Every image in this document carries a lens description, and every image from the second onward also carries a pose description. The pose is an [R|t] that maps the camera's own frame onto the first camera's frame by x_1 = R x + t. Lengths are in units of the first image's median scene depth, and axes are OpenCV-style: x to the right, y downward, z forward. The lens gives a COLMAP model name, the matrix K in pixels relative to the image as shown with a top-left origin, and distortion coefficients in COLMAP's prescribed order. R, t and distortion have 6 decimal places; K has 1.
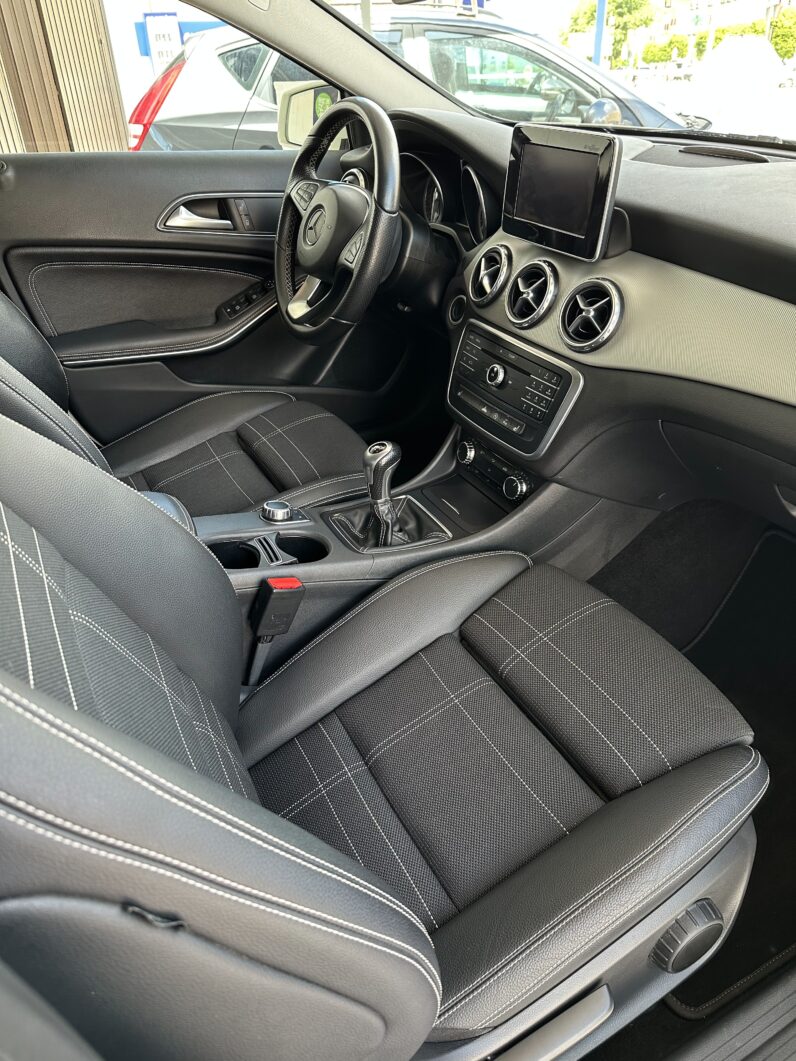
lens RADIAL K [[745.4, 0, 400.6], [0, 745.4, 526.3], [0, 0, 1]] dist [0.088599, -0.135566]
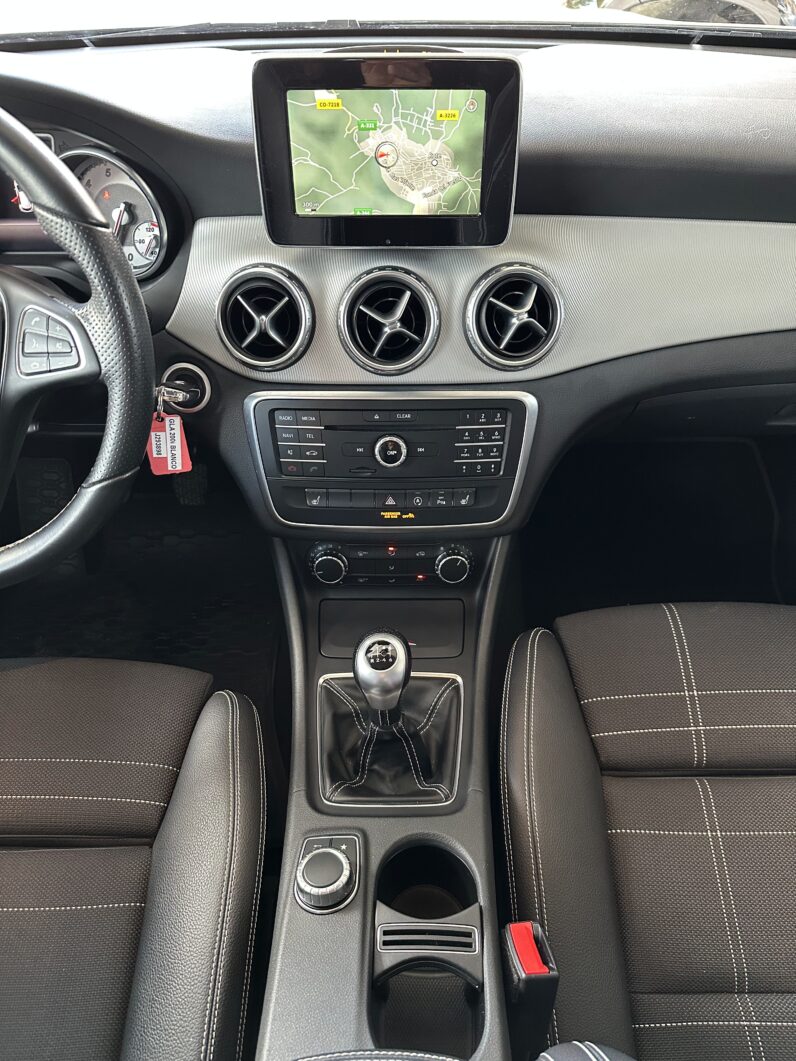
lens RADIAL K [[750.5, 0, 400.6], [0, 750.5, 534.7], [0, 0, 1]] dist [0.128301, -0.239915]
pose [[0.469332, -0.573804, 0.671176, -0.344162], [0.470886, 0.805632, 0.359477, -0.362196], [-0.746990, 0.147333, 0.648305, 0.549324]]
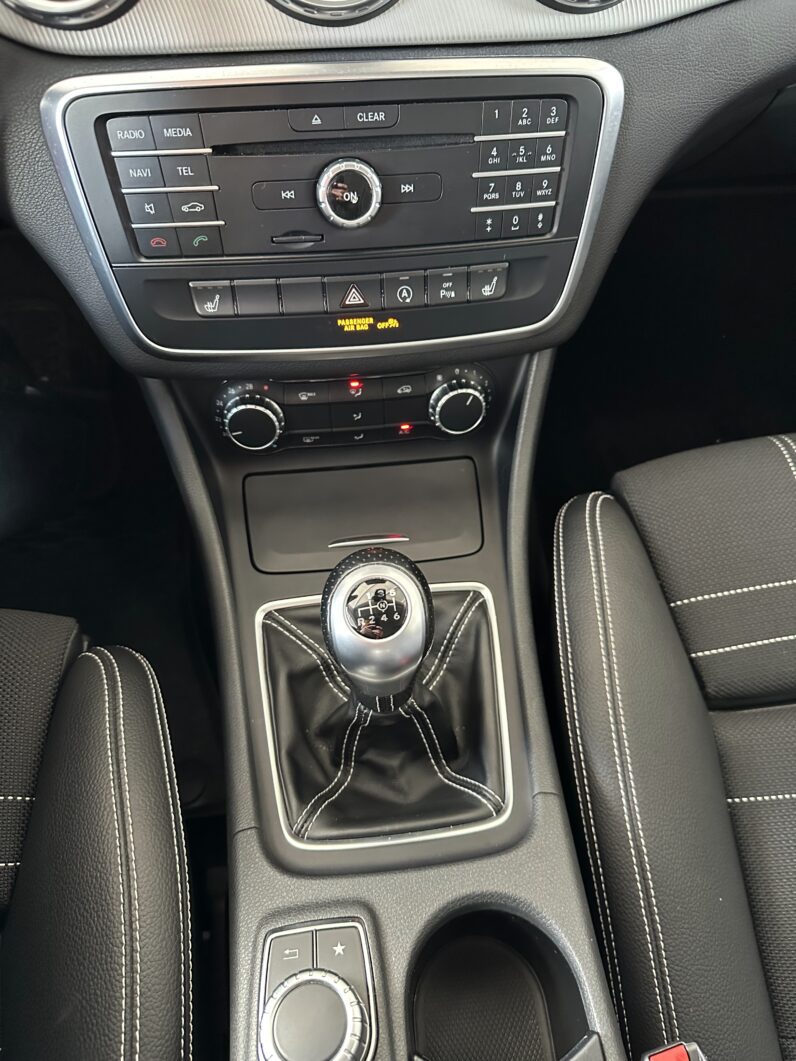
lens RADIAL K [[744.9, 0, 398.5], [0, 744.9, 525.2], [0, 0, 1]] dist [0.000573, -0.006636]
pose [[0.358046, -0.749920, 0.556258, -0.157830], [0.482593, 0.658641, 0.577318, -0.275230], [-0.799317, 0.061739, 0.597730, 0.758378]]
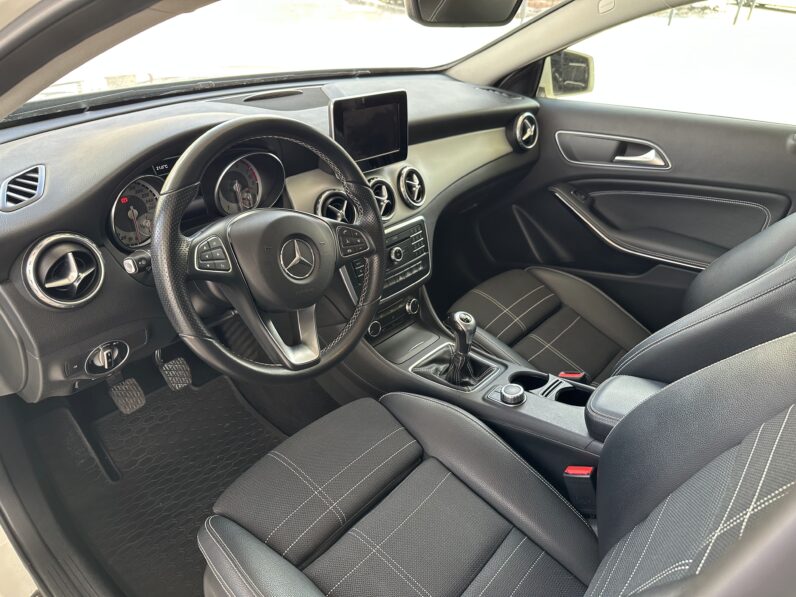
lens RADIAL K [[559.3, 0, 398.0], [0, 559.3, 298.5], [0, 0, 1]] dist [0.088599, -0.135566]
pose [[-0.370129, -0.459263, 0.807516, -0.765255], [0.468269, 0.658504, 0.589149, -0.758675], [-0.802327, 0.596196, -0.028673, 1.040470]]
